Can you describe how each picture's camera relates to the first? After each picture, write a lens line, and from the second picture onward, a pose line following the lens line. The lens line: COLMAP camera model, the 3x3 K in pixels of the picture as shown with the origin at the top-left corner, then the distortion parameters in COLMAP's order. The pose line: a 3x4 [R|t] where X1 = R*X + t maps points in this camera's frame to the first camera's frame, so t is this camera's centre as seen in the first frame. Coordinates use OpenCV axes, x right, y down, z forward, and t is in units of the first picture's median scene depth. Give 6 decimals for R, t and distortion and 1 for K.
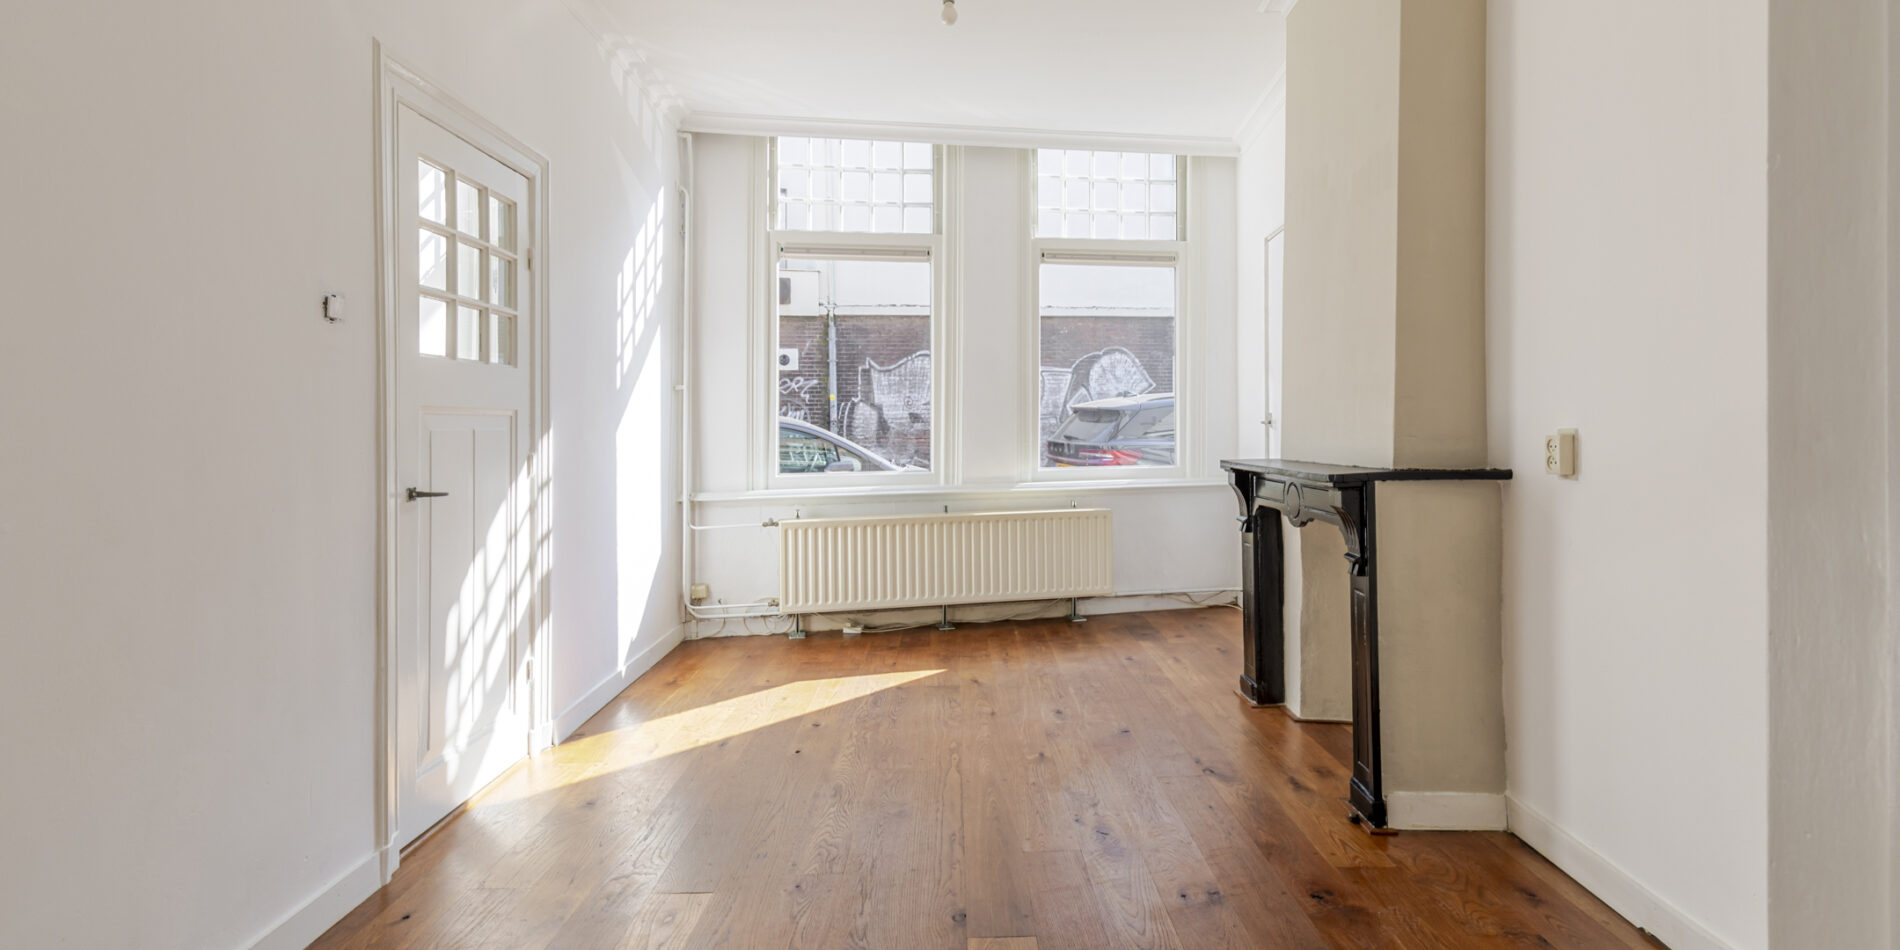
lens RADIAL K [[883.4, 0, 943.9], [0, 883.4, 439.1], [0, 0, 1]] dist [0.007507, -0.001949]
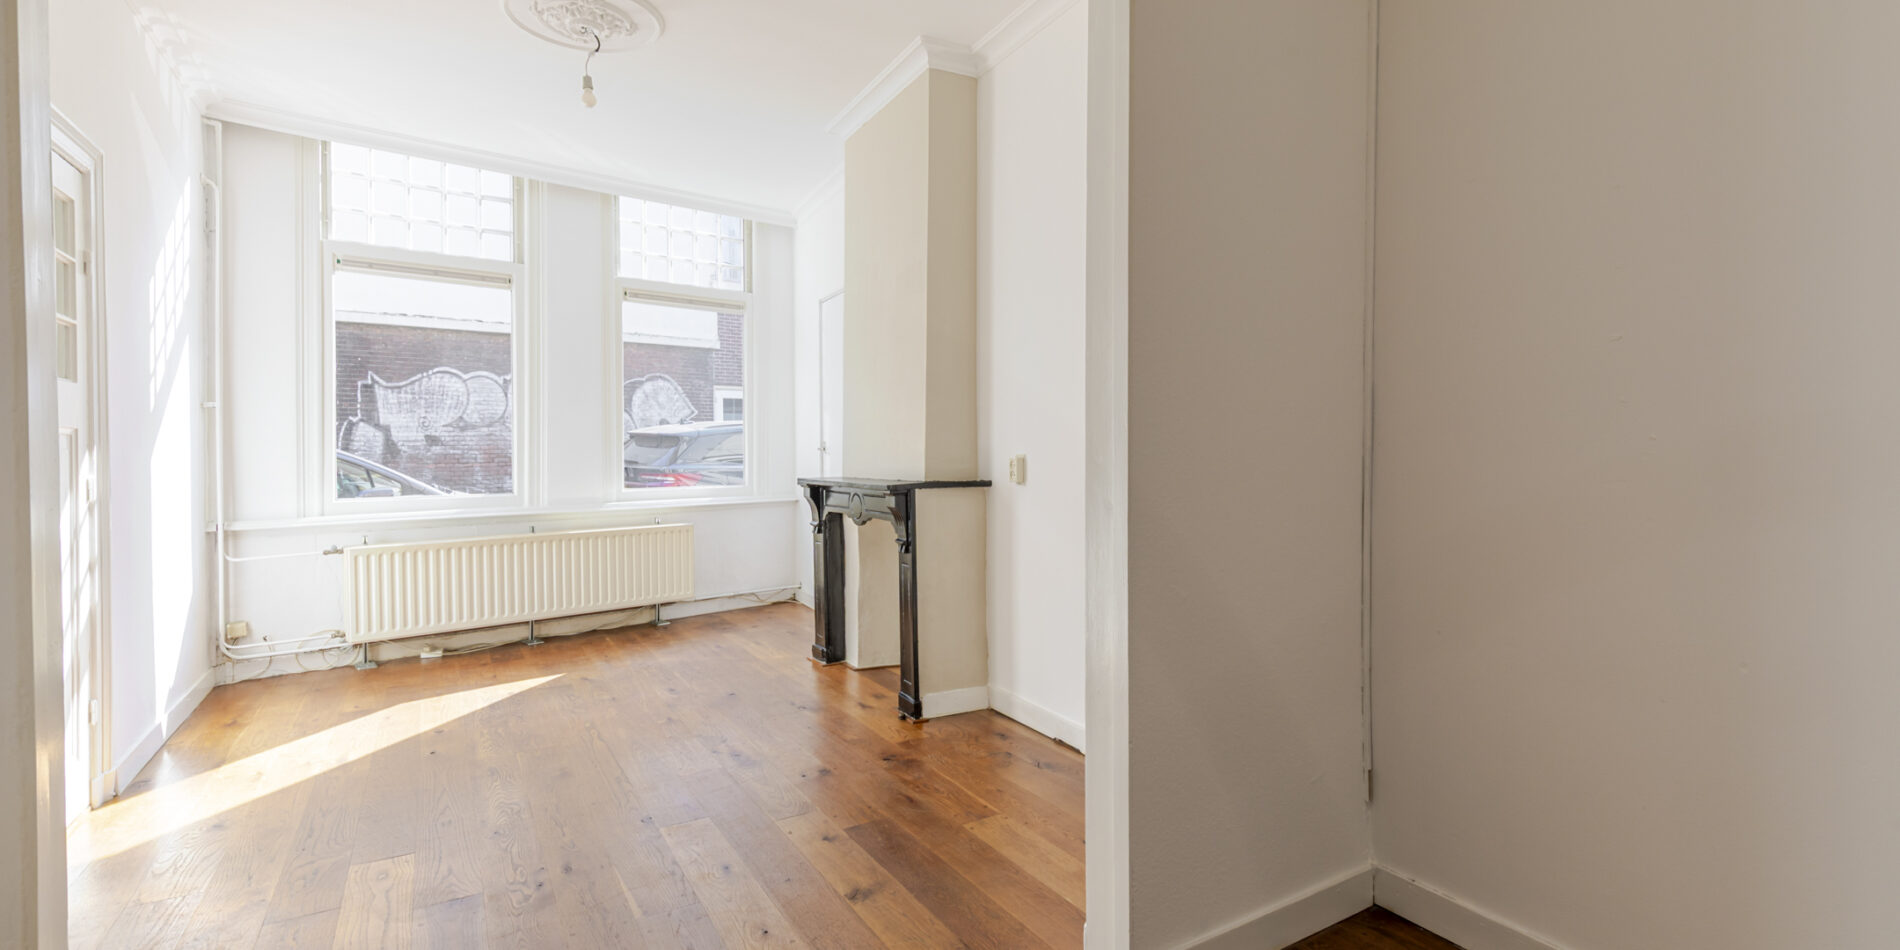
lens RADIAL K [[883.4, 0, 956.7], [0, 883.4, 476.5], [0, 0, 1]] dist [0.007507, -0.001949]
pose [[0.854398, -0.007613, 0.519563, -0.118950], [0.000735, 0.999909, 0.013444, 0.003224], [-0.519618, -0.011105, 0.854326, -0.162209]]
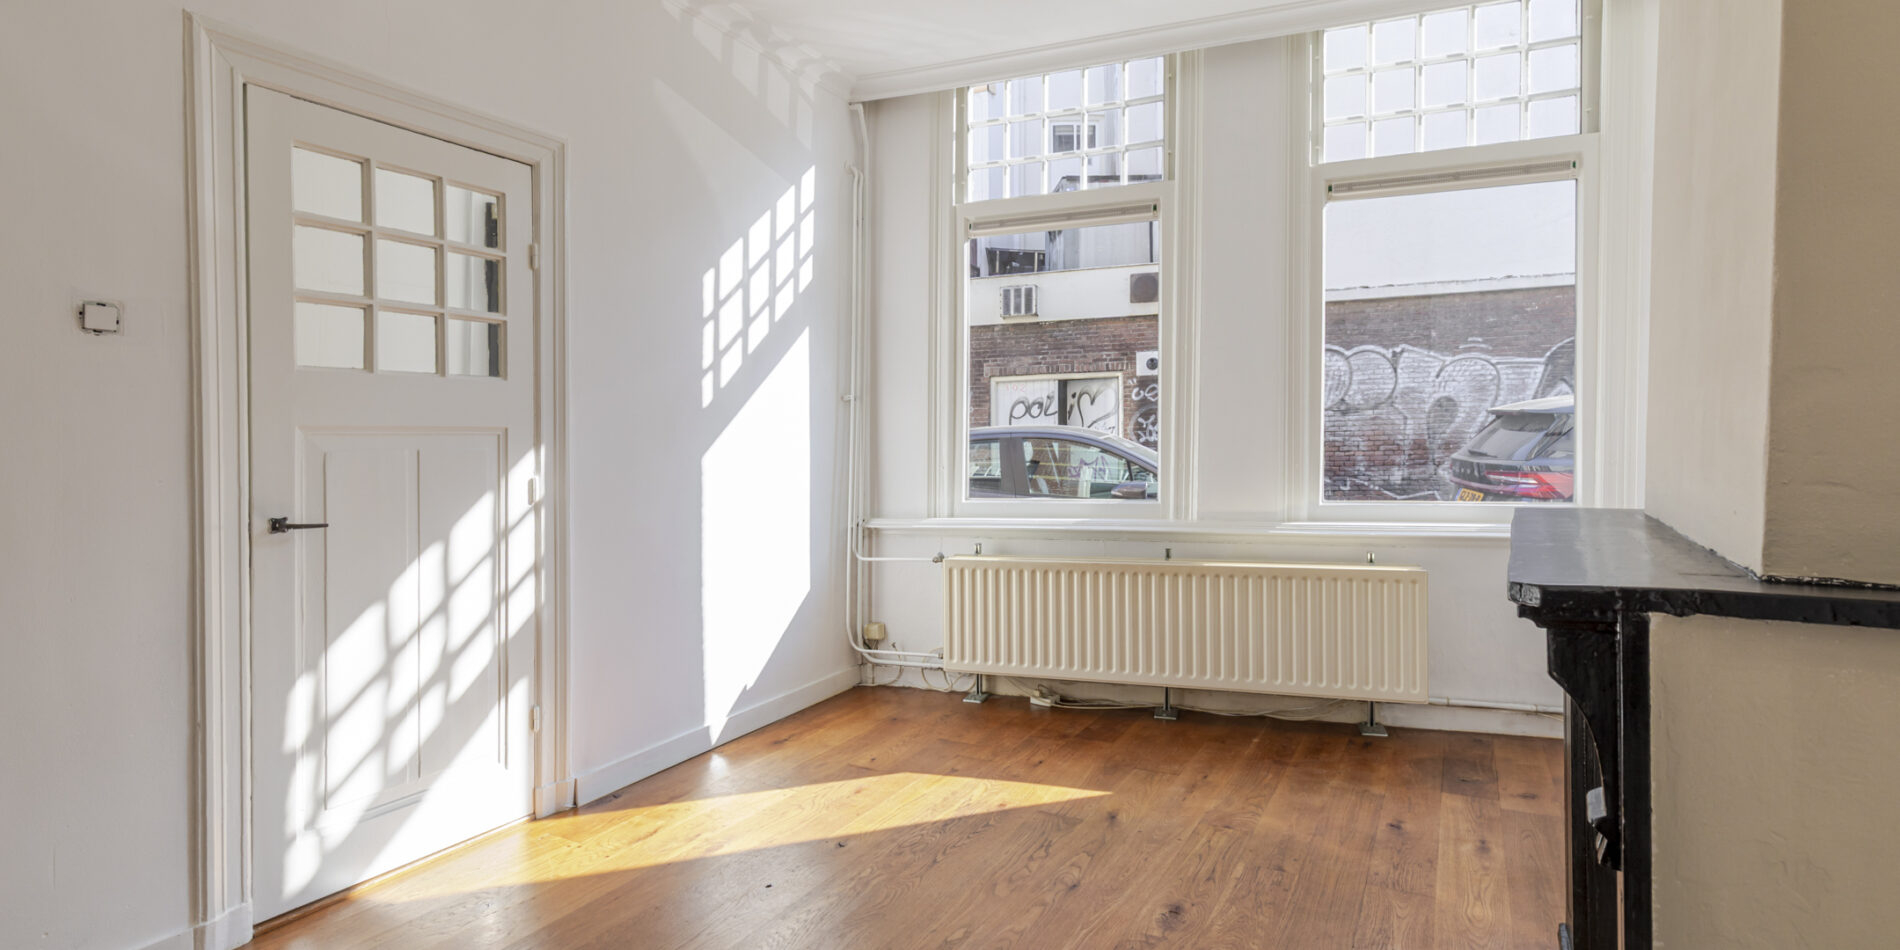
lens RADIAL K [[883.4, 0, 944.6], [0, 883.4, 459.7], [0, 0, 1]] dist [0.007507, -0.001949]
pose [[0.866987, 0.008840, -0.498253, 0.218081], [-0.002303, 0.999903, 0.013732, -0.009193], [0.498326, -0.010758, 0.866923, 0.289492]]
